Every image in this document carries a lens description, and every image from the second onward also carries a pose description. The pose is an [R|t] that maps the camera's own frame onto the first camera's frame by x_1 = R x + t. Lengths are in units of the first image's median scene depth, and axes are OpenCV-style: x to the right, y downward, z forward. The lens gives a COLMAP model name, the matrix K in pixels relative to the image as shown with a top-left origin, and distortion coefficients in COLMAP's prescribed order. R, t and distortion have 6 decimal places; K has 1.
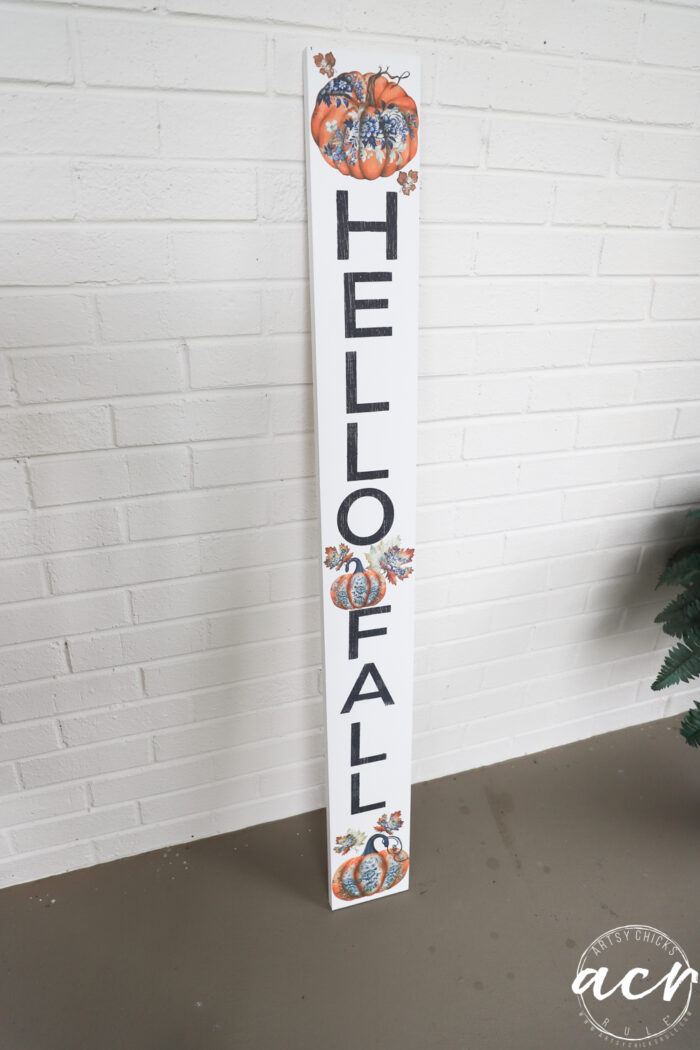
lens RADIAL K [[747.9, 0, 346.9], [0, 747.9, 523.3], [0, 0, 1]] dist [-0.057724, 0.005342]
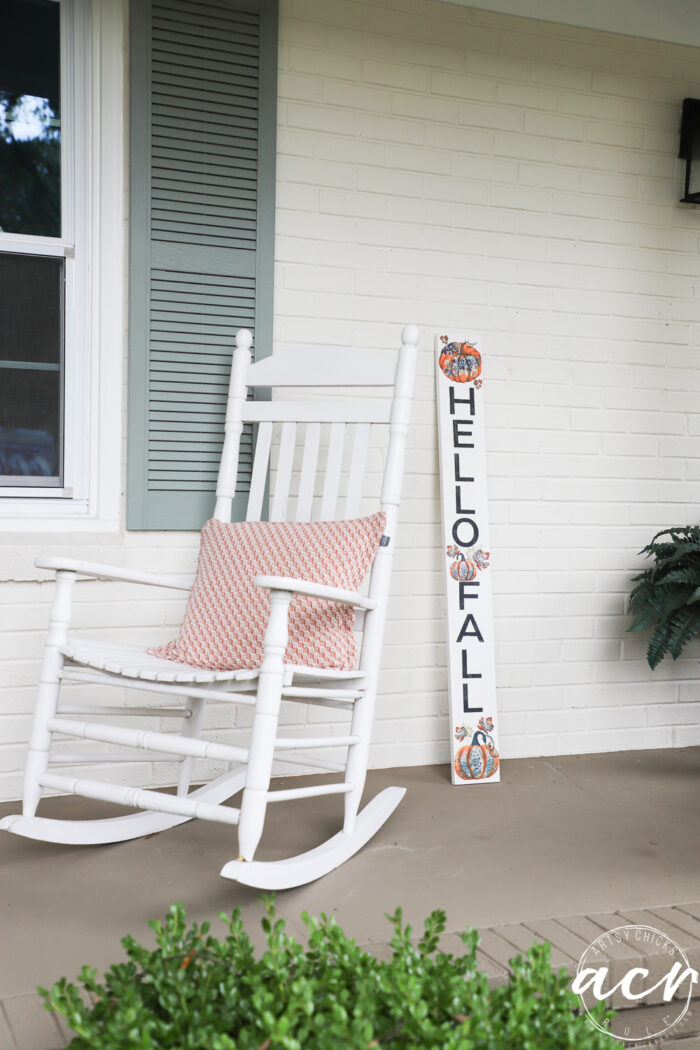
lens RADIAL K [[1340.6, 0, 350.3], [0, 1340.6, 524.9], [0, 0, 1]] dist [0.186061, 0.000000]
pose [[0.998393, -0.010913, 0.055614, -0.493193], [0.033253, 0.907421, -0.418905, 1.500554], [-0.045894, 0.420081, 0.906325, -2.325518]]
